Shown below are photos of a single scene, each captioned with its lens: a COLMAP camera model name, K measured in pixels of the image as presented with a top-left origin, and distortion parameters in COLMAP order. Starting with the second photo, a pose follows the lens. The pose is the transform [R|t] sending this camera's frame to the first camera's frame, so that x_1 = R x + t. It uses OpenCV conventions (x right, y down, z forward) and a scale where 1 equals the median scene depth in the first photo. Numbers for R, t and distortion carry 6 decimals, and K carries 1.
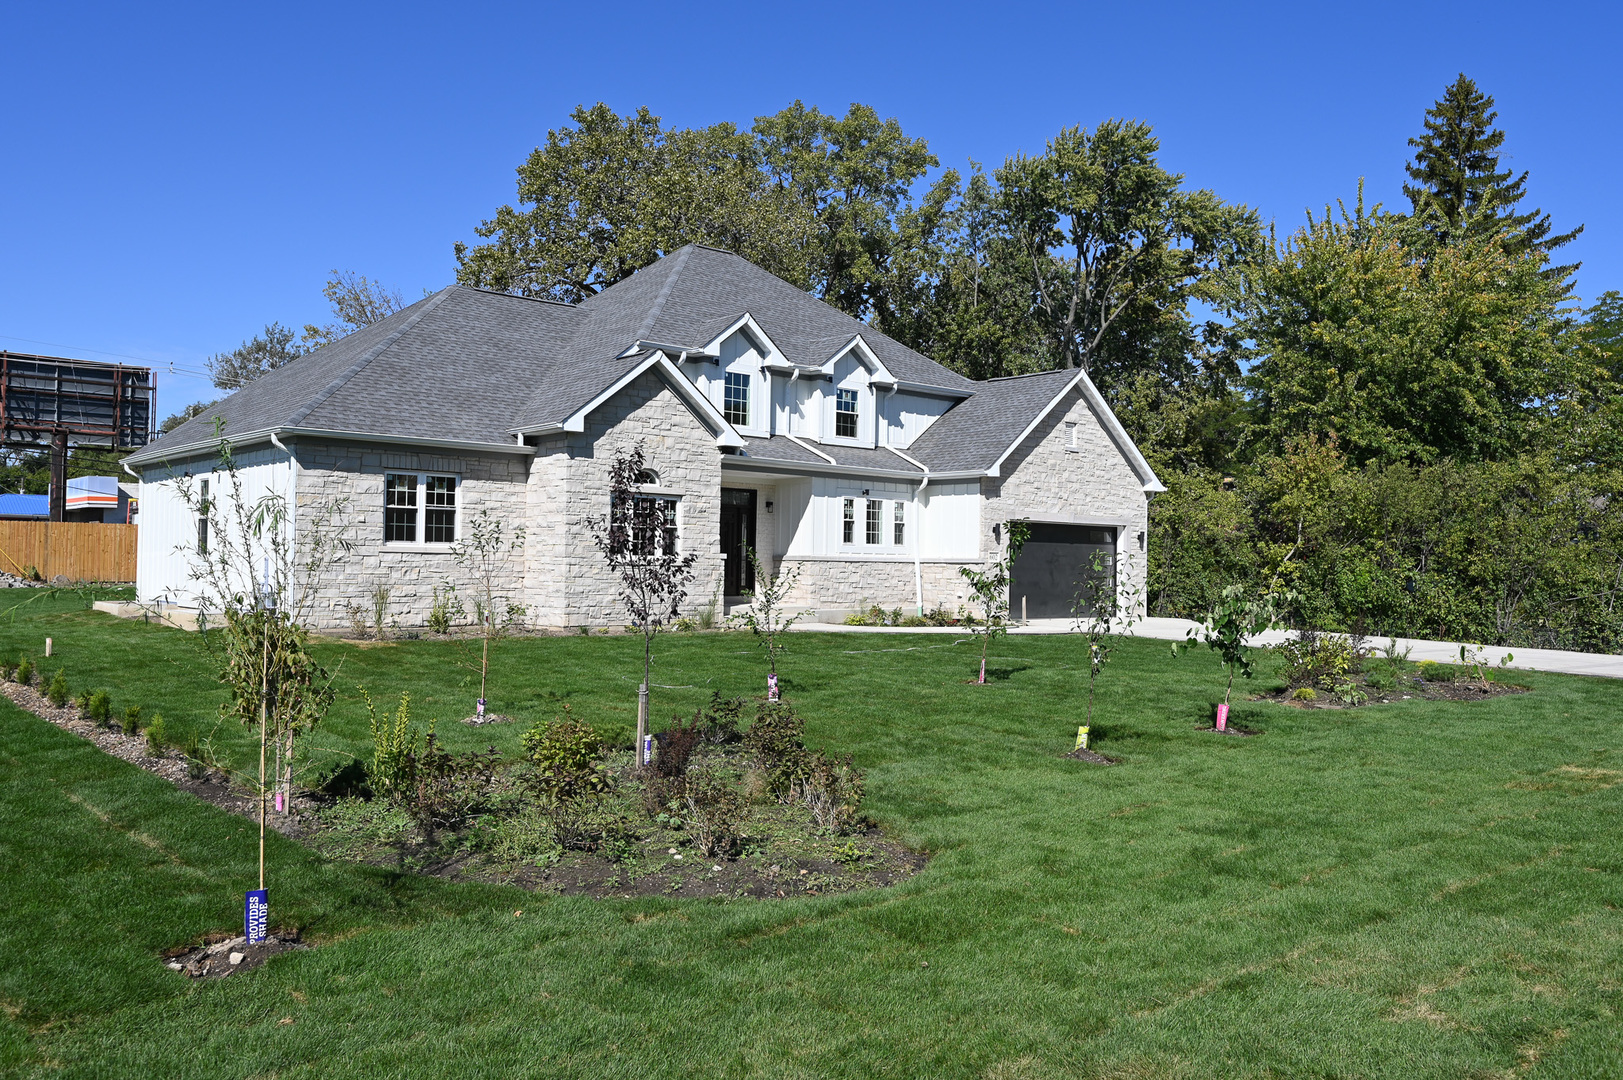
lens RADIAL K [[1248.5, 0, 811.5], [0, 1248.5, 540.0], [0, 0, 1]] dist [0.002119, 0.001675]
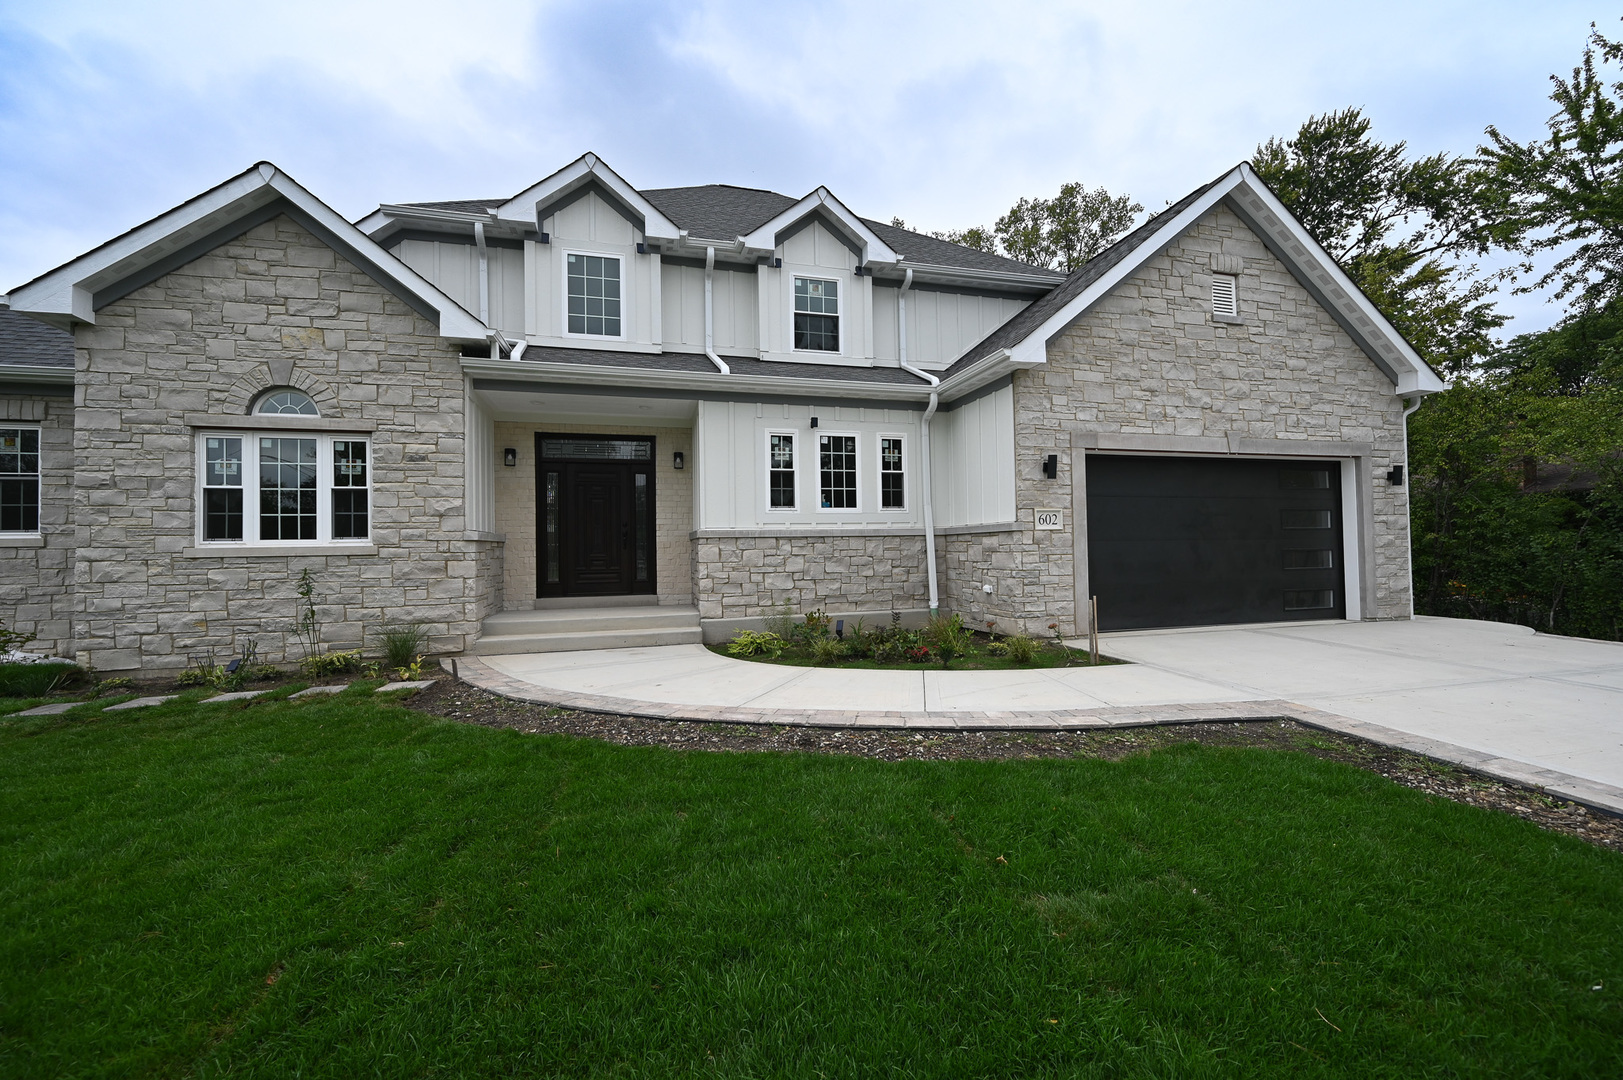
lens RADIAL K [[635.7, 0, 813.3], [0, 635.7, 536.0], [0, 0, 1]] dist [-0.000463, 0.000016]
pose [[0.894619, -0.038229, -0.445191, 0.177958], [0.038863, 0.999215, -0.007709, 0.019008], [0.445136, -0.010404, 0.895402, 0.716795]]
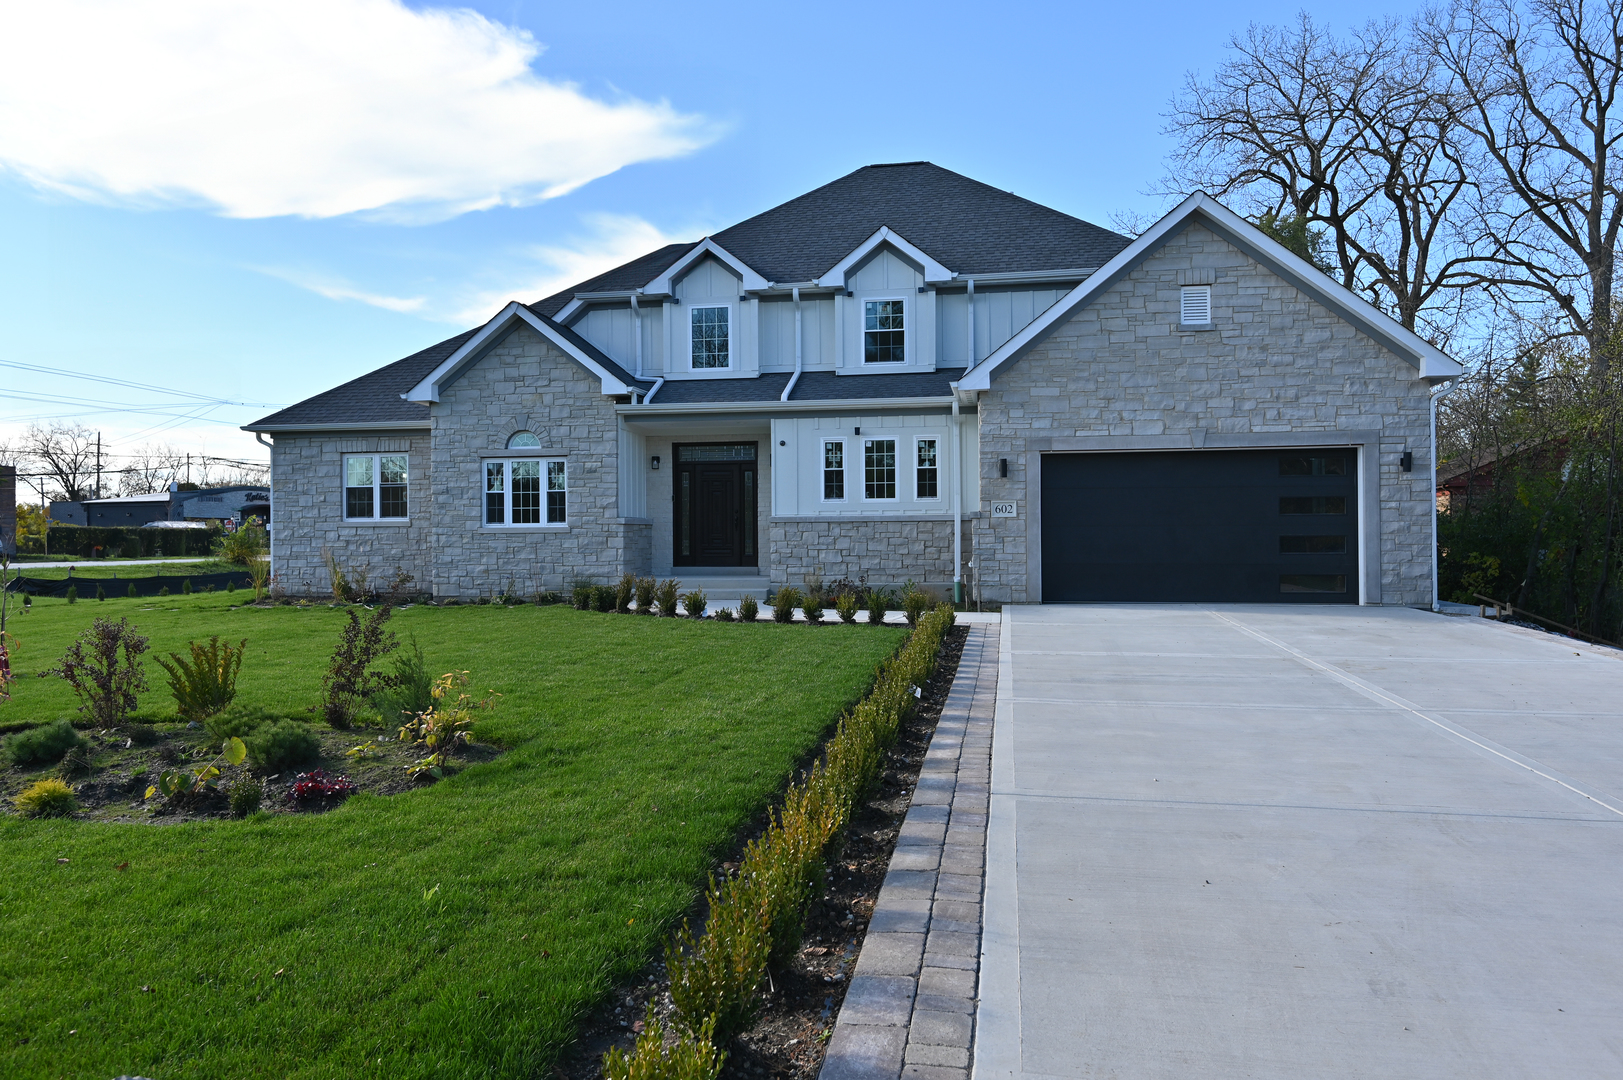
lens RADIAL K [[1105.5, 0, 816.8], [0, 1105.5, 533.5], [0, 0, 1]] dist [-0.000705, 0.000121]
pose [[0.621624, -0.023265, -0.782970, 0.553672], [0.032892, 0.999452, -0.003584, 0.025833], [0.782625, -0.023526, 0.622049, 0.553143]]
